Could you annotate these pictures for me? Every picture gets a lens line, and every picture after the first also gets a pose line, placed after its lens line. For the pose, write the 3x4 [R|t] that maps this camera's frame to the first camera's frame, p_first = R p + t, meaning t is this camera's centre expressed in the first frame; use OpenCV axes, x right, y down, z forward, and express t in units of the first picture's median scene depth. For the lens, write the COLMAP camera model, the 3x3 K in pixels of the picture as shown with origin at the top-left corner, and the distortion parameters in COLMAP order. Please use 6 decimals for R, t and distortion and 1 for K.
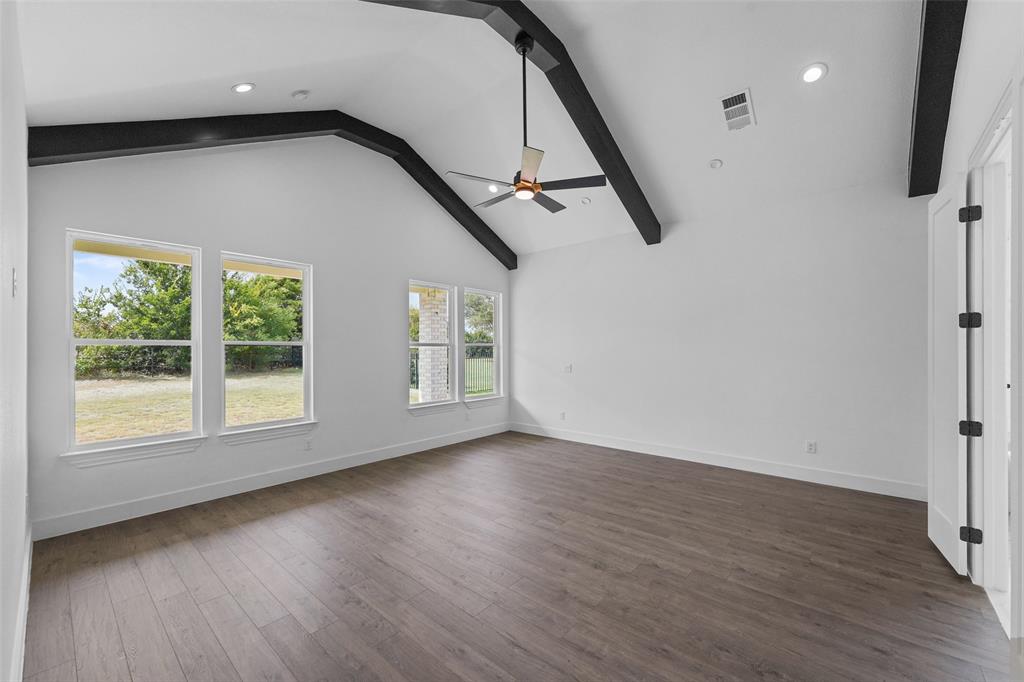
lens RADIAL K [[407.6, 0, 512.1], [0, 407.6, 346.9], [0, 0, 1]] dist [0.000430, -0.000577]
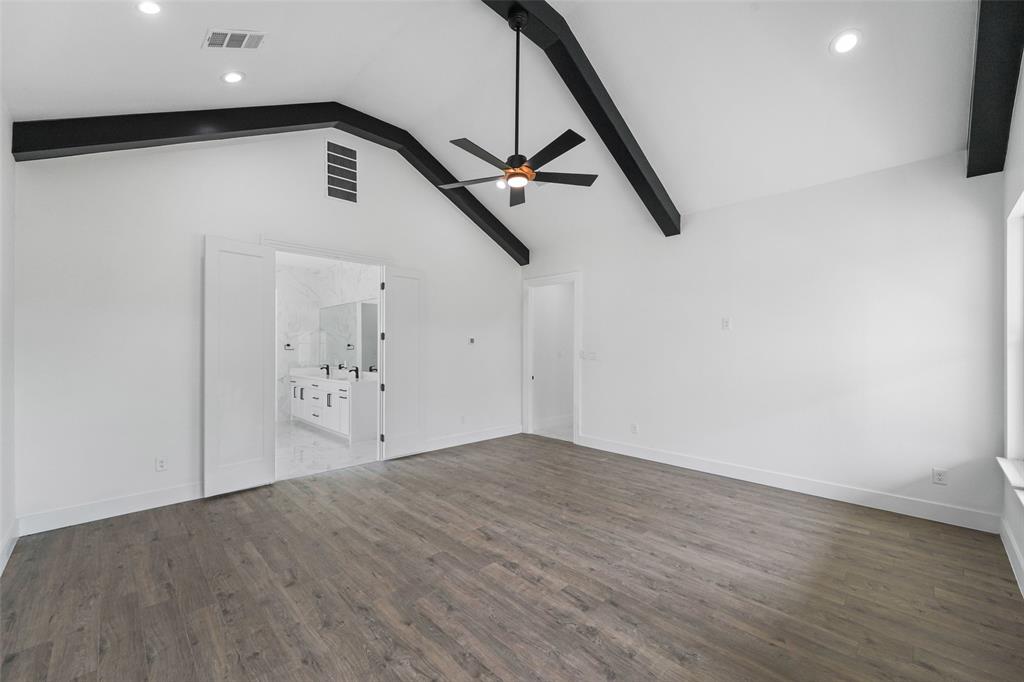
lens RADIAL K [[407.6, 0, 511.7], [0, 407.6, 346.1], [0, 0, 1]] dist [0.000430, -0.000577]
pose [[-0.997152, 0.003613, 0.075330, -0.024368], [0.002627, 0.999910, -0.013186, 0.011738], [-0.075371, -0.012950, -0.997071, 2.046815]]
